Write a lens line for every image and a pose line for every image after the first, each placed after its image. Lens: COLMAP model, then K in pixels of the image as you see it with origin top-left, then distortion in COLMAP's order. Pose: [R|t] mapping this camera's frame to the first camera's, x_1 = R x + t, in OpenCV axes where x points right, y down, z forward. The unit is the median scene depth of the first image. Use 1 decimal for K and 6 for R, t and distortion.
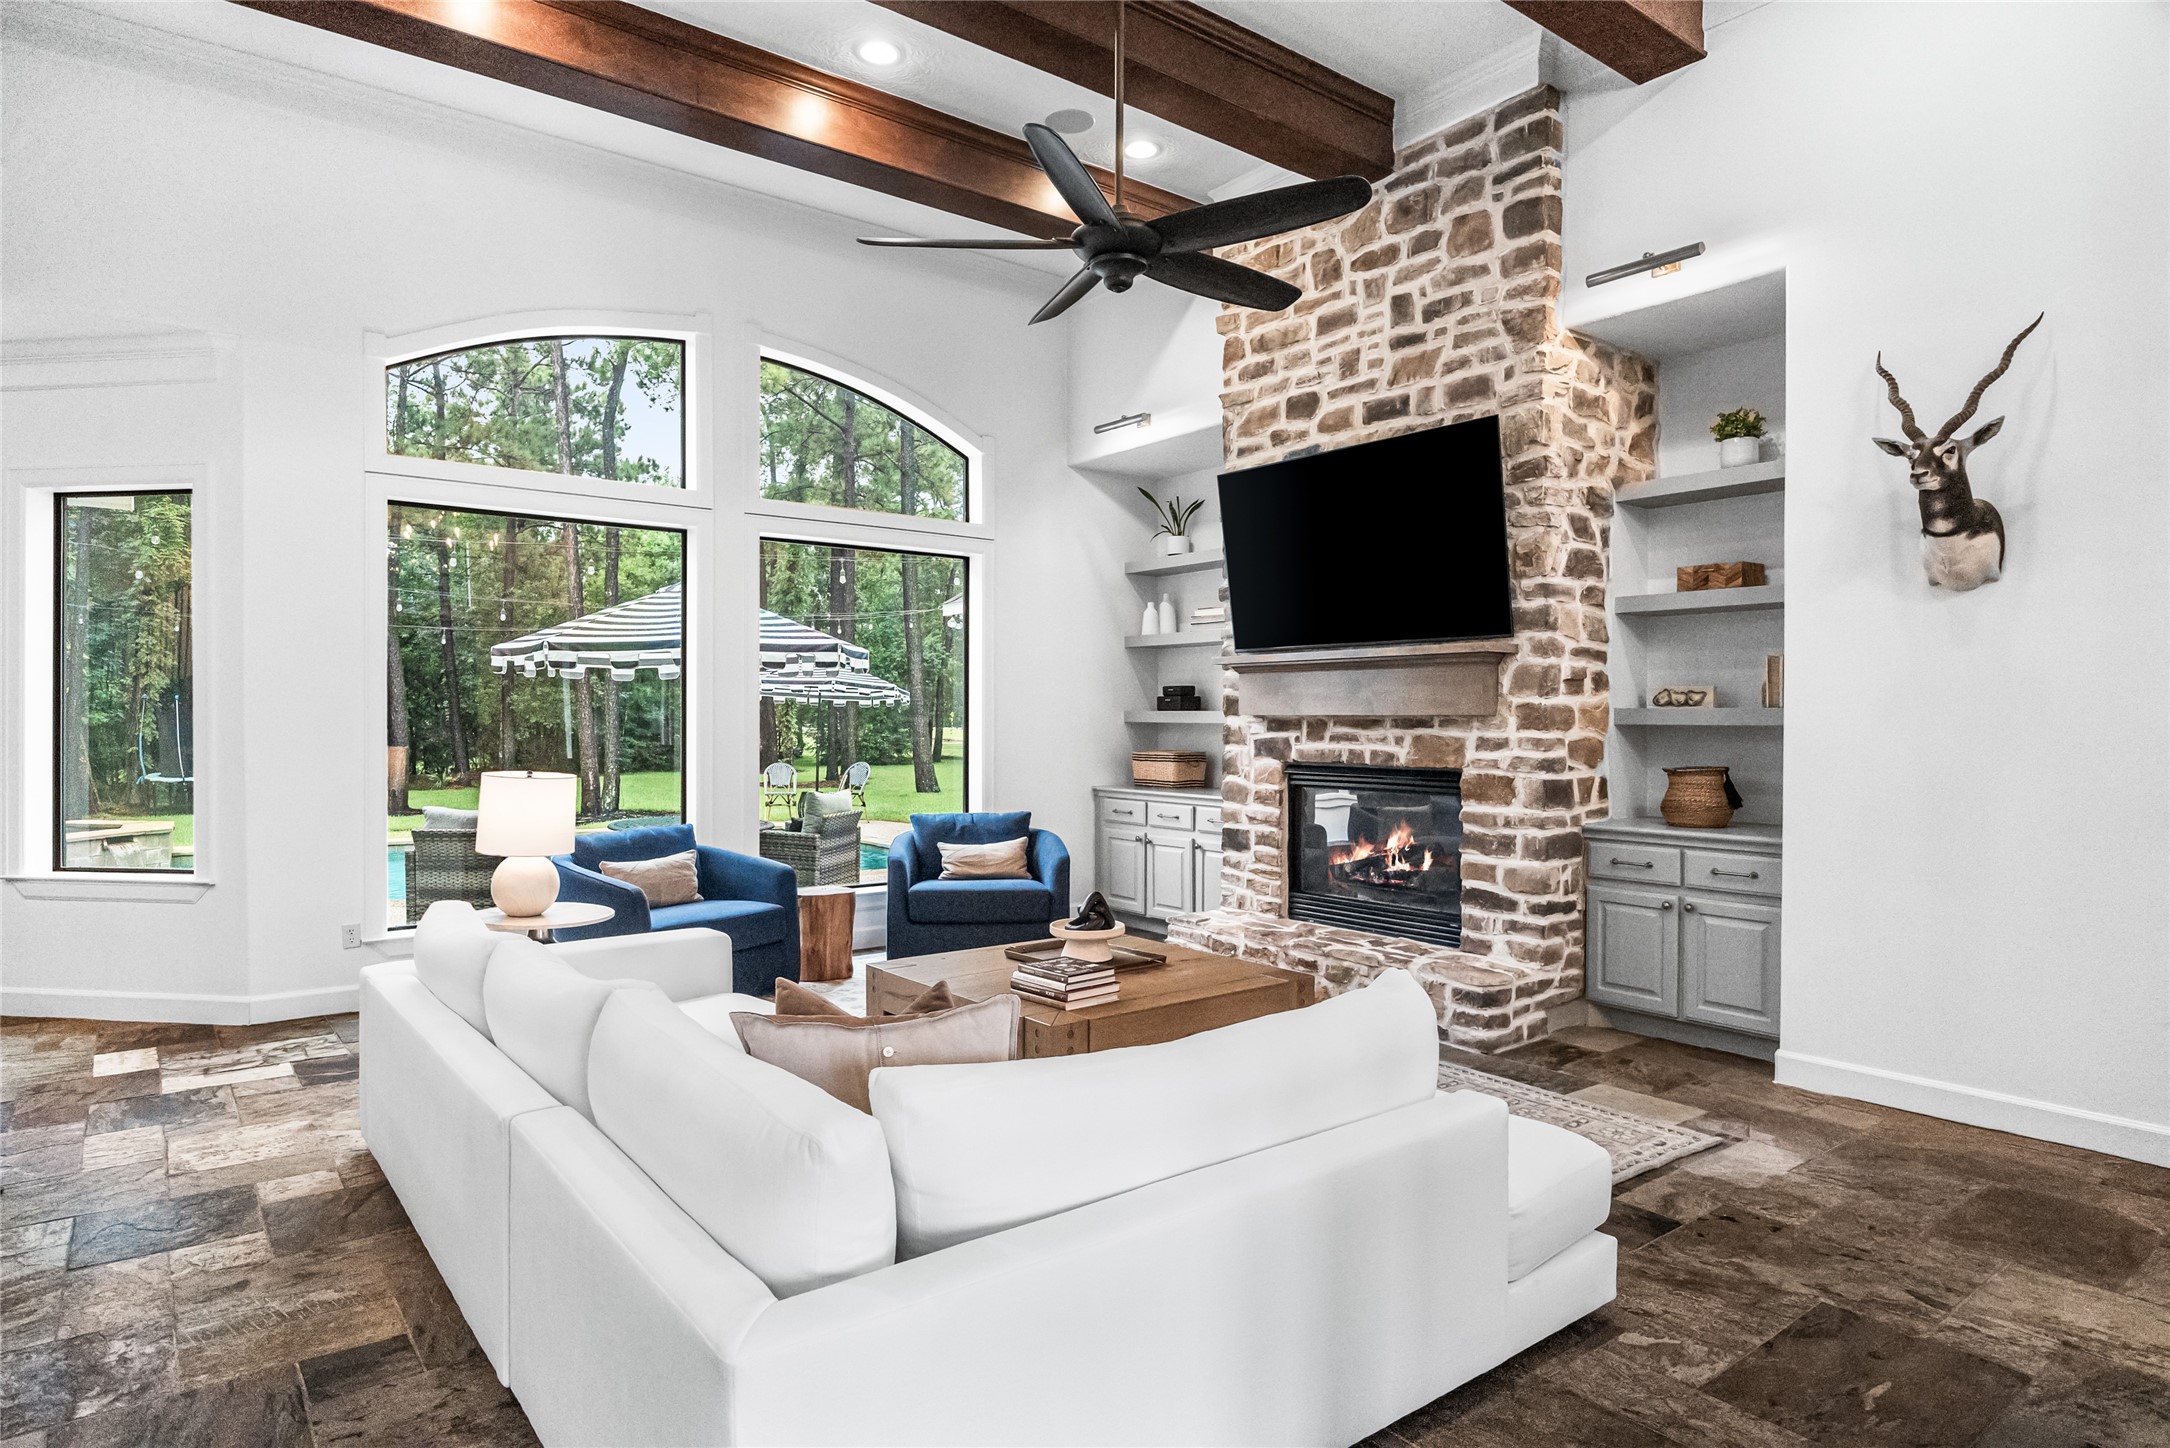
lens RADIAL K [[1230.8, 0, 1085.3], [0, 1230.8, 733.9], [0, 0, 1]] dist [0.002802, 0.000275]
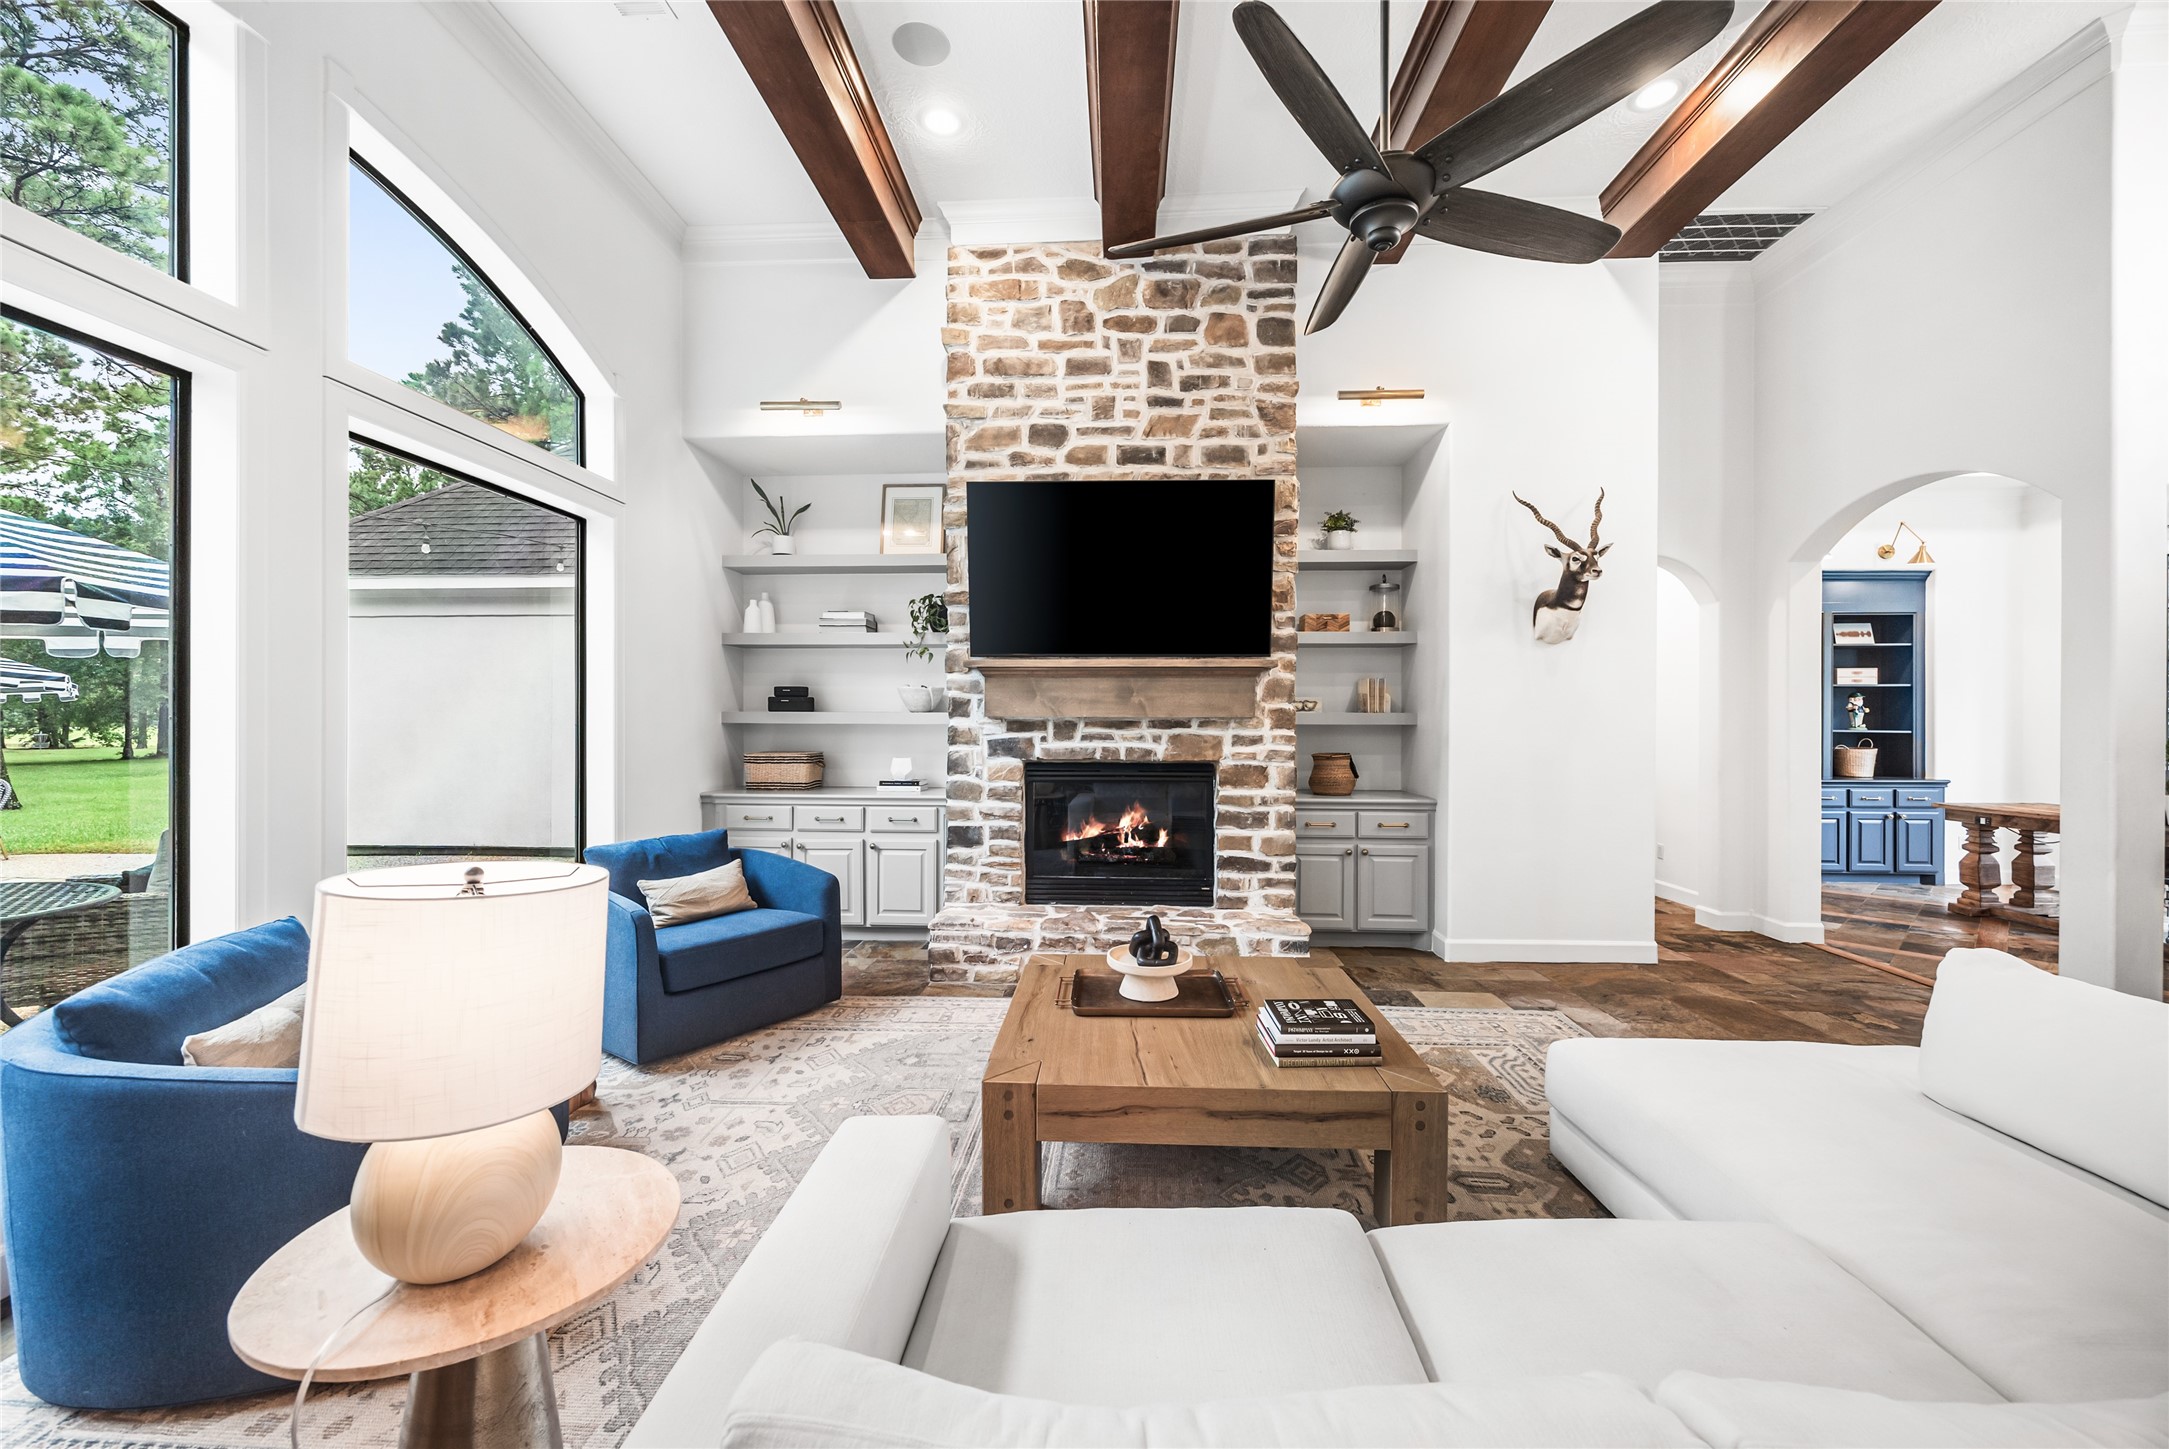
lens RADIAL K [[837.1, 0, 1084.5], [0, 837.1, 724.5], [0, 0, 1]] dist [-0.002576, -0.000059]
pose [[0.648566, -0.005397, 0.761140, -0.402121], [0.008247, 0.999966, 0.000063, -0.008953], [-0.761114, 0.006237, 0.648588, 0.534358]]
